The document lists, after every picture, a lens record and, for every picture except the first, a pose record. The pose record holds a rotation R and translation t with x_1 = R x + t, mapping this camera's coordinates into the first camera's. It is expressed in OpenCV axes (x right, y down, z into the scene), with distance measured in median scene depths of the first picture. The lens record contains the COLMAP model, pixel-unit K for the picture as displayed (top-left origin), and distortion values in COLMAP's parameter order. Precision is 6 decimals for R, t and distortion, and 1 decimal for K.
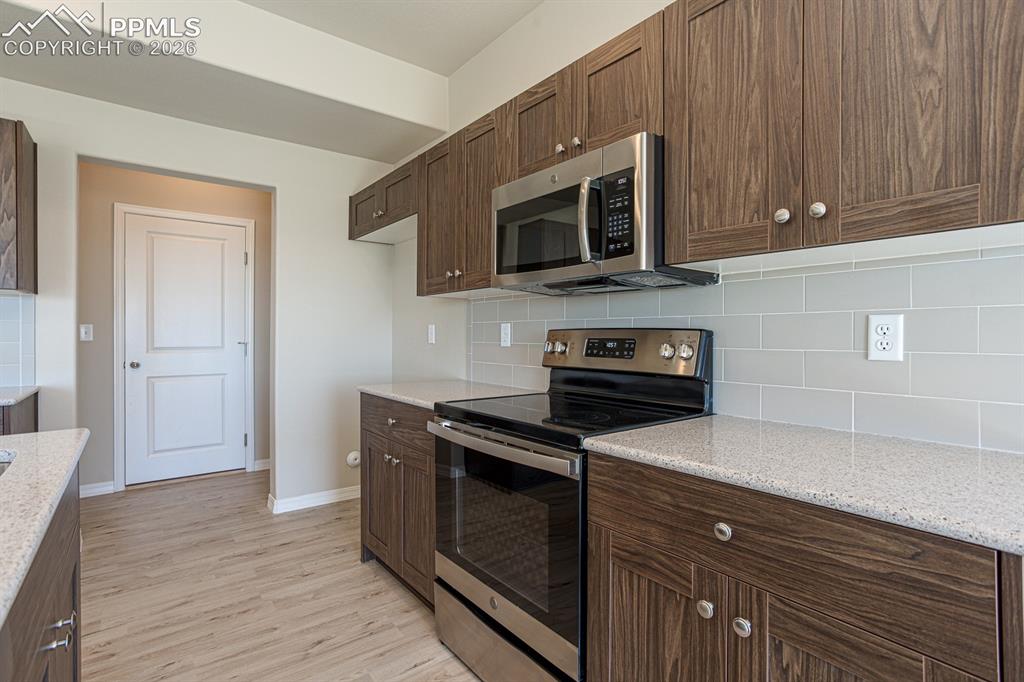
lens RADIAL K [[496.6, 0, 504.8], [0, 496.6, 336.5], [0, 0, 1]] dist [-0.002696, 0.004922]
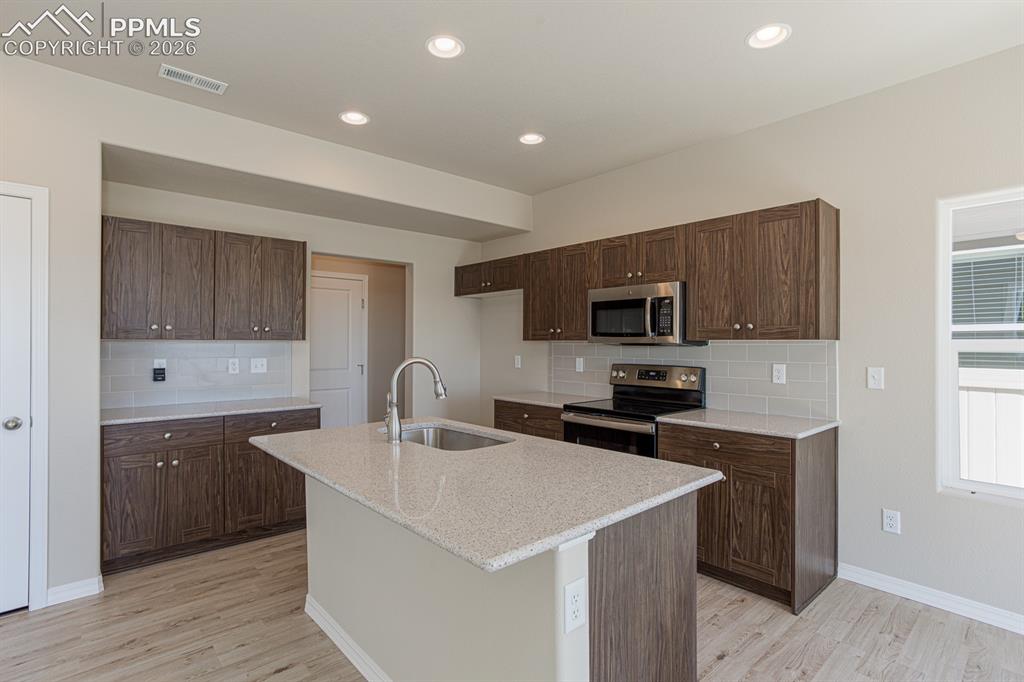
lens RADIAL K [[496.6, 0, 514.4], [0, 496.6, 344.8], [0, 0, 1]] dist [-0.002696, 0.004922]
pose [[0.997005, 0.001835, 0.077311, -0.483901], [-0.001459, 0.999987, -0.004929, -0.087307], [-0.077319, 0.004801, 0.996995, -0.905803]]
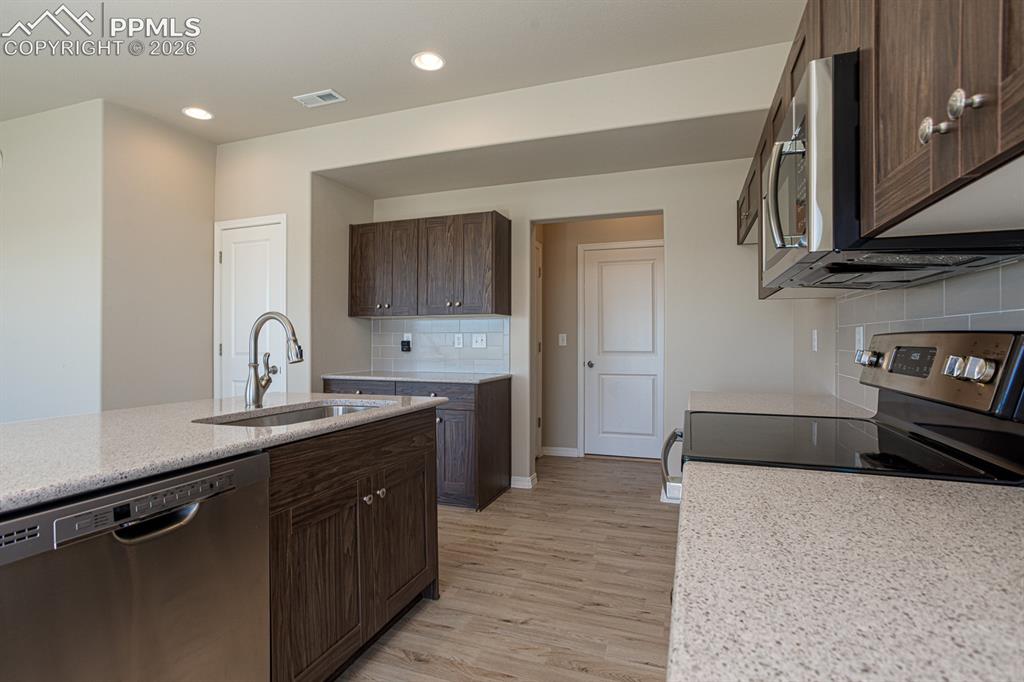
lens RADIAL K [[496.6, 0, 513.5], [0, 496.6, 340.9], [0, 0, 1]] dist [-0.002696, 0.004922]
pose [[0.553804, -0.002560, -0.832643, 0.491002], [-0.000872, 0.999993, -0.003654, -0.000272], [0.832646, 0.002750, 0.553798, 0.186191]]
